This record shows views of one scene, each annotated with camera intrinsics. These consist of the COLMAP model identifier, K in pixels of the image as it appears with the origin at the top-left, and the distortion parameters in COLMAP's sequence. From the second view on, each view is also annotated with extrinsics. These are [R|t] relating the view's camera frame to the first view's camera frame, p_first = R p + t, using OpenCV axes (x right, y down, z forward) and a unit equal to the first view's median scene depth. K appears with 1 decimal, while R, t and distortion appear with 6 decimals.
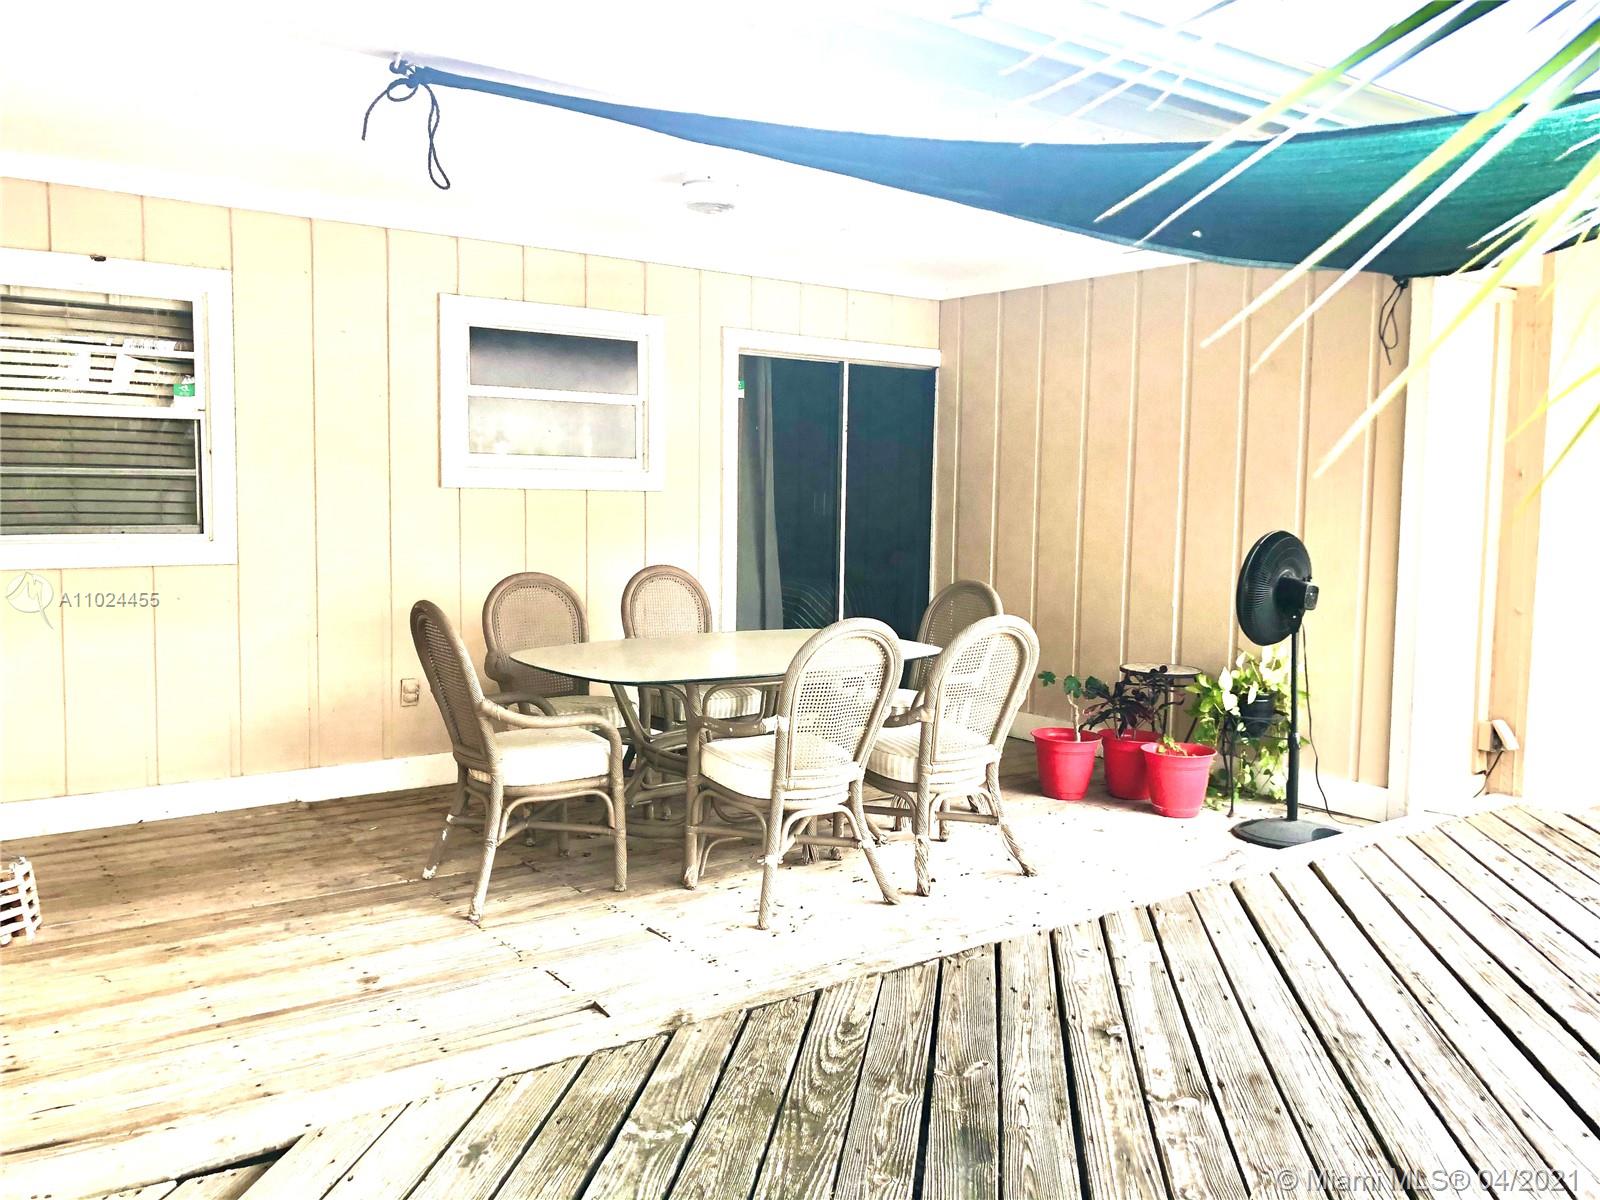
lens RADIAL K [[1321.4, 0, 800.0], [0, 1321.4, 600.0], [0, 0, 1]] dist [0.064162, -0.101389]
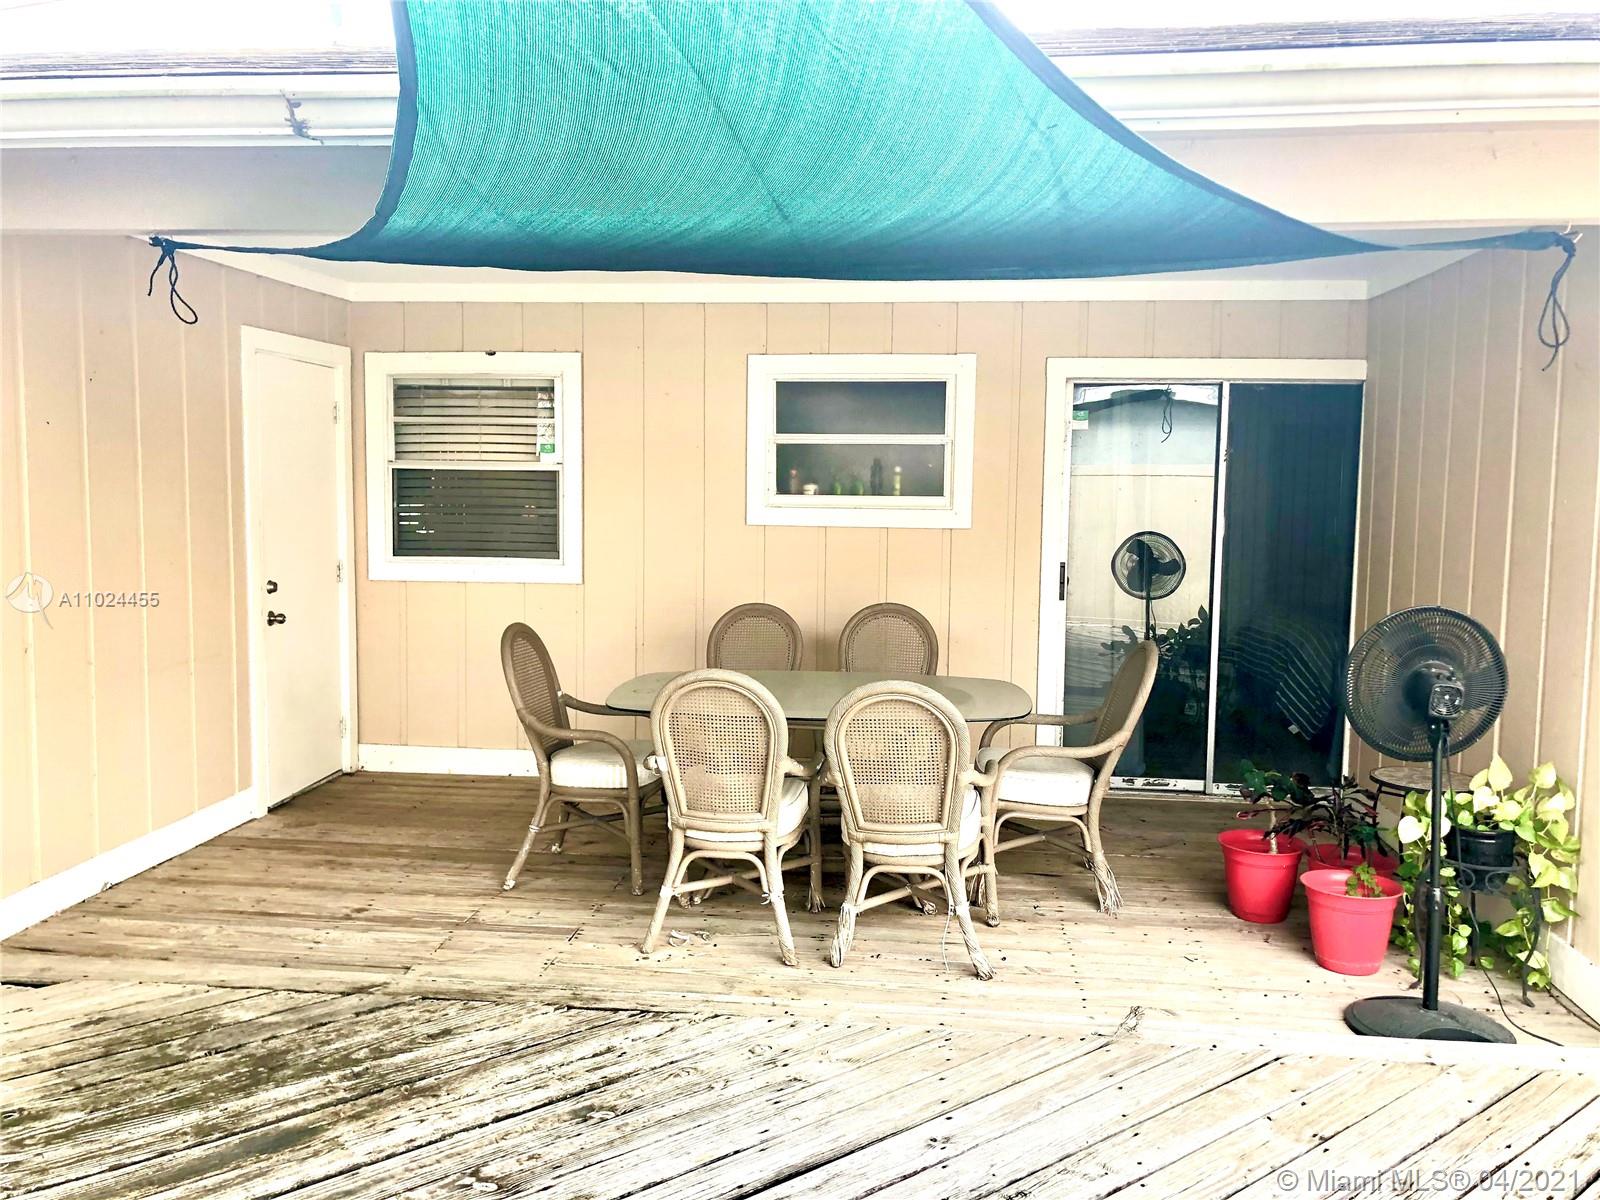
lens RADIAL K [[1321.4, 0, 800.0], [0, 1321.4, 600.0], [0, 0, 1]] dist [0.064162, -0.101389]
pose [[0.728499, 0.056786, -0.682689, 0.604444], [-0.062485, 0.997912, 0.016328, -0.046575], [0.682191, 0.030763, 0.730527, 0.231058]]
